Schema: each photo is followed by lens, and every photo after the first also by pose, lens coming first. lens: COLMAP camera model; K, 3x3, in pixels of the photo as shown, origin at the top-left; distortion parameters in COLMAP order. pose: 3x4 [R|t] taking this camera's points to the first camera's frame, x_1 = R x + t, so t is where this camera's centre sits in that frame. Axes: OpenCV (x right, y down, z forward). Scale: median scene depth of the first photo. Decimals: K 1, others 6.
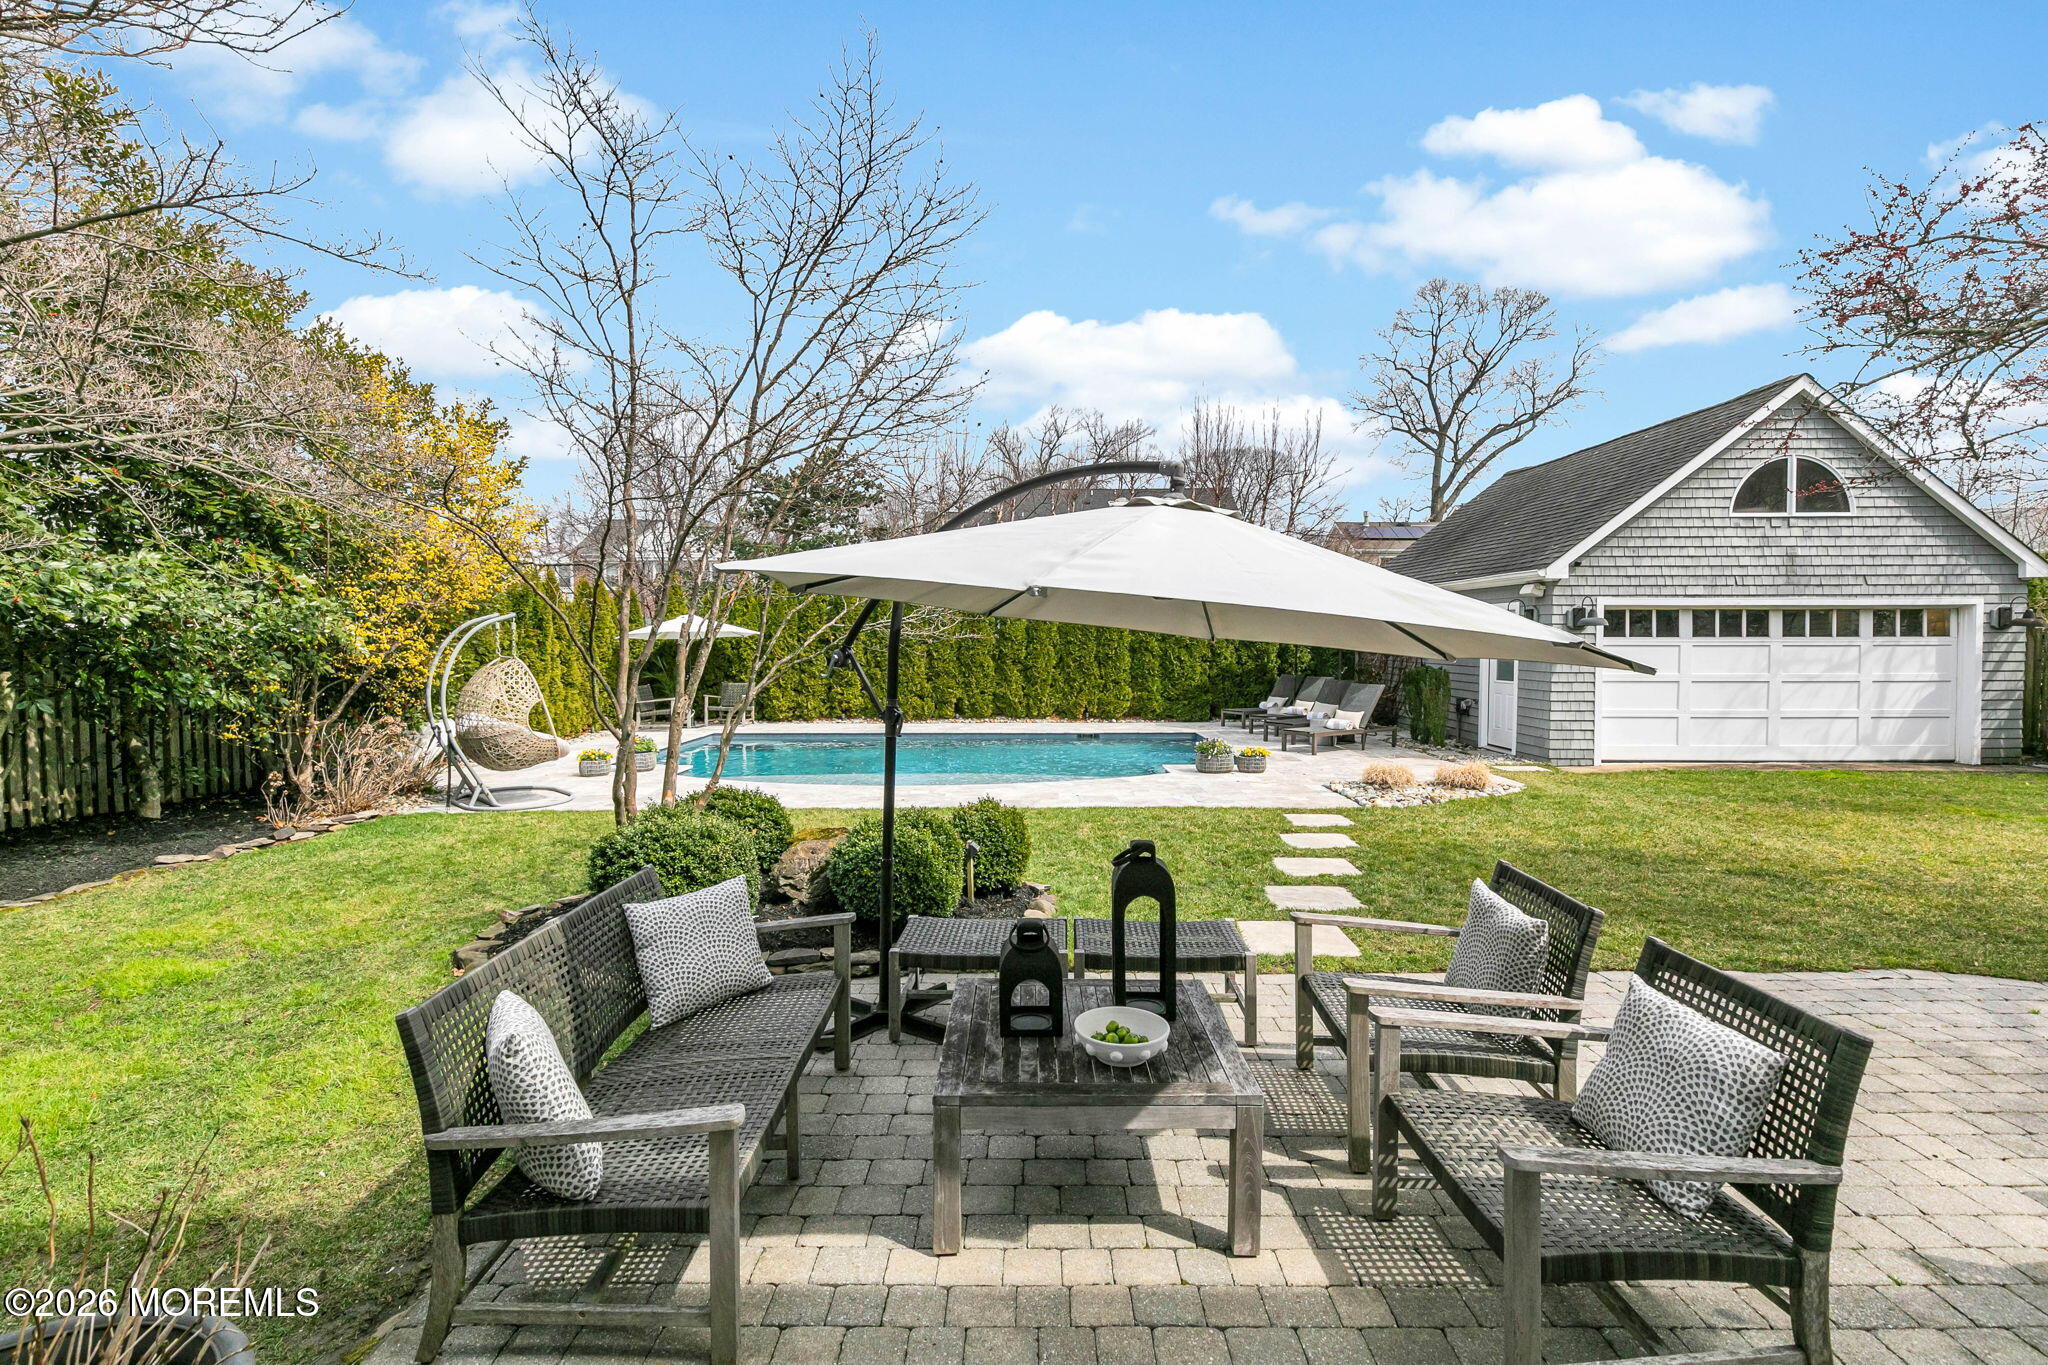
lens RADIAL K [[935.1, 0, 1029.4], [0, 935.1, 679.8], [0, 0, 1]] dist [0.004512, -0.001088]
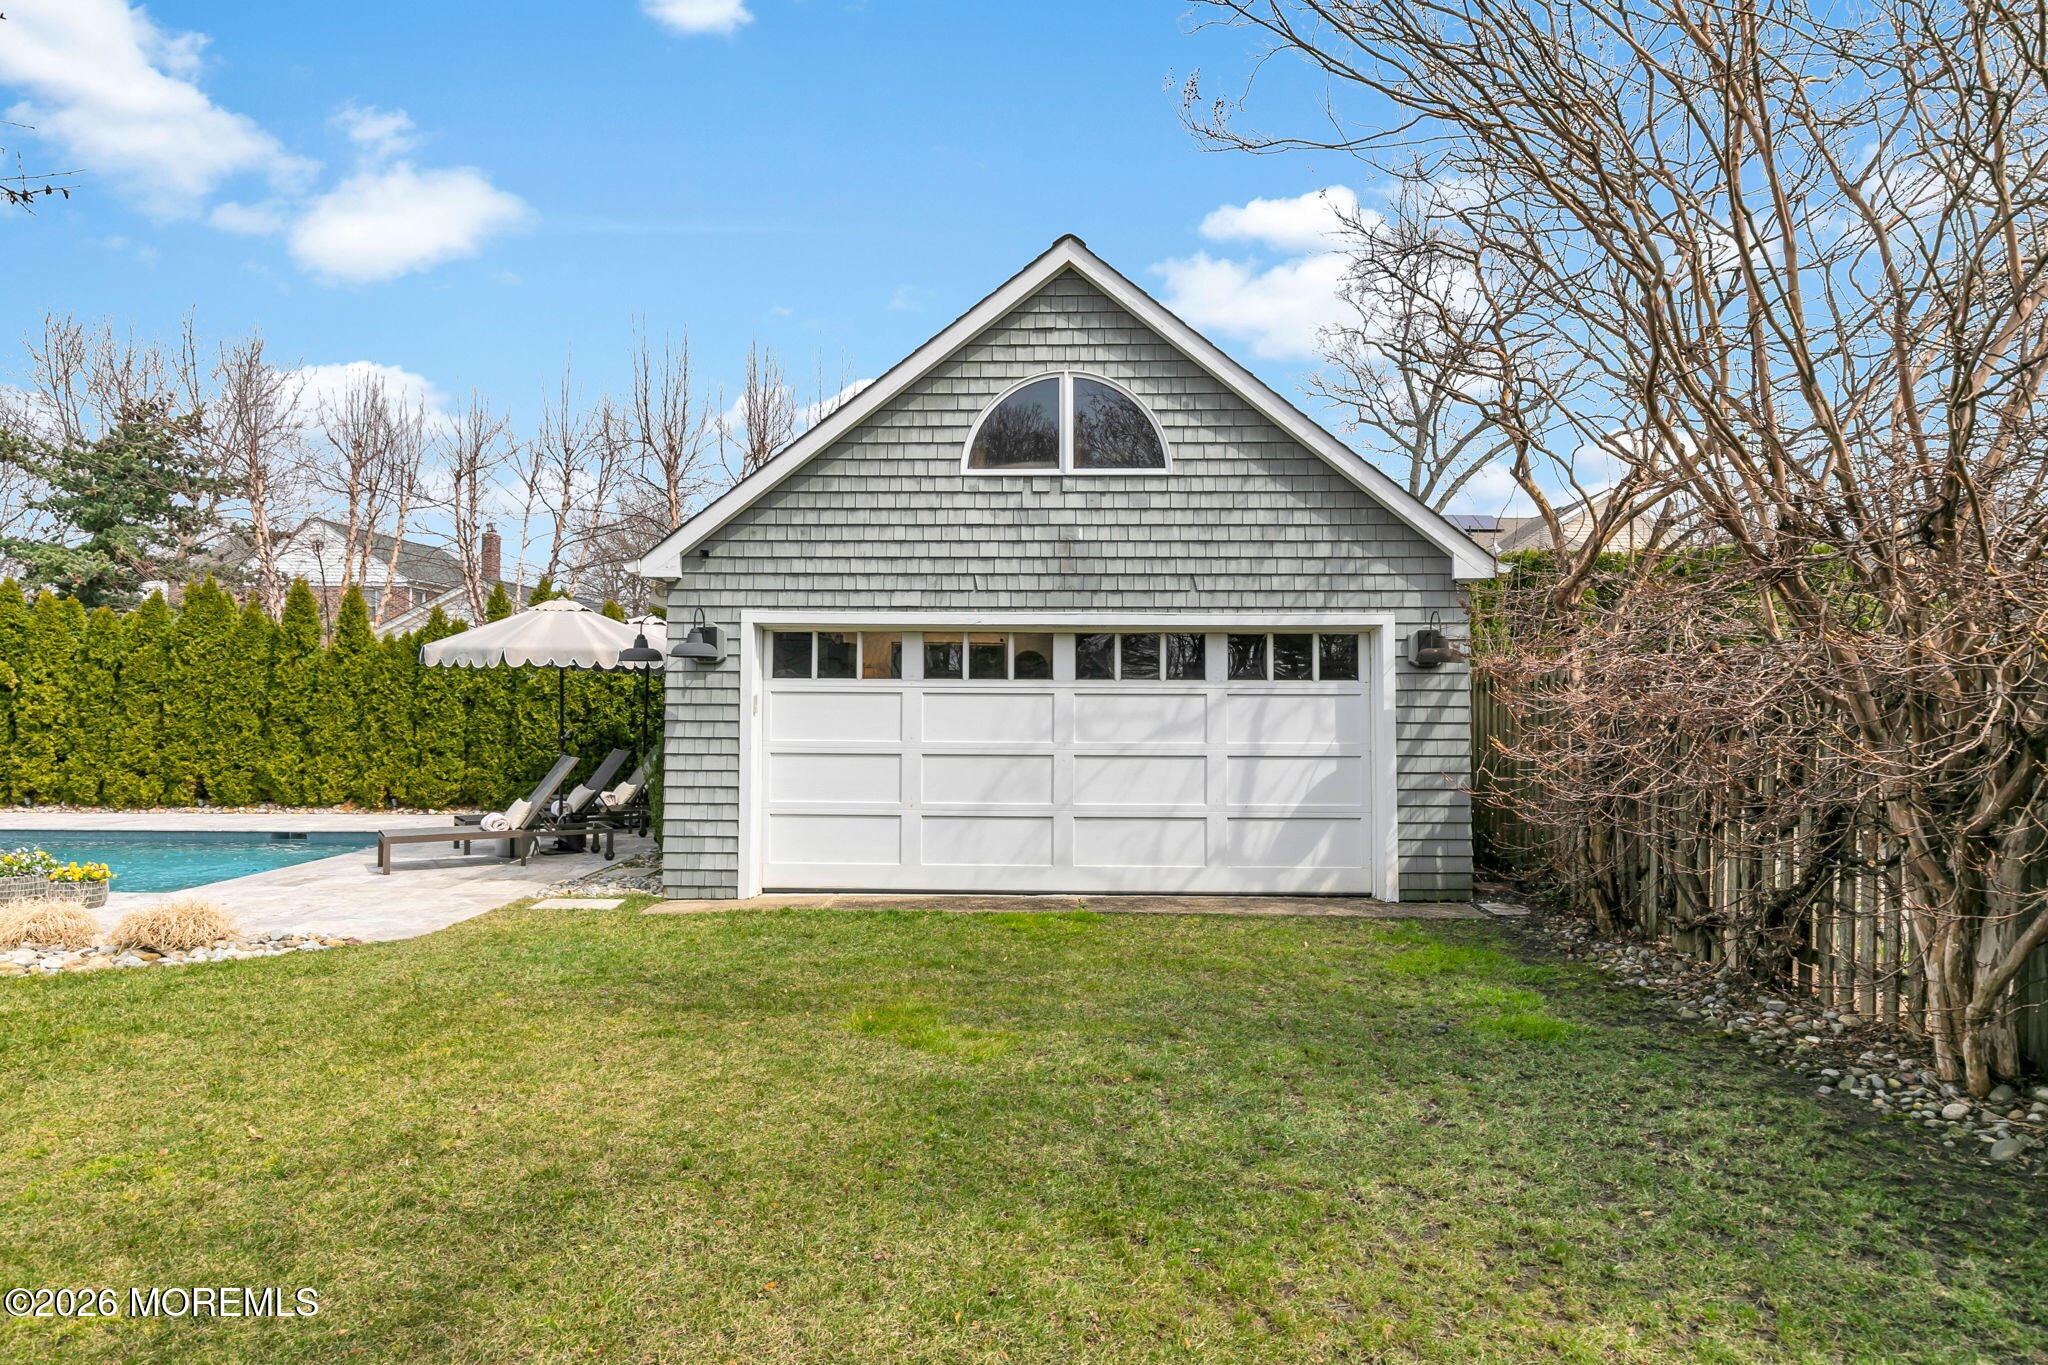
lens RADIAL K [[1206.9, 0, 1013.4], [0, 1206.9, 675.3], [0, 0, 1]] dist [0.000145, -0.000717]
pose [[0.999904, 0.005157, -0.012896, 0.787709], [-0.005960, 0.997994, -0.063030, -0.000363], [0.012545, 0.063101, 0.997928, 0.248722]]
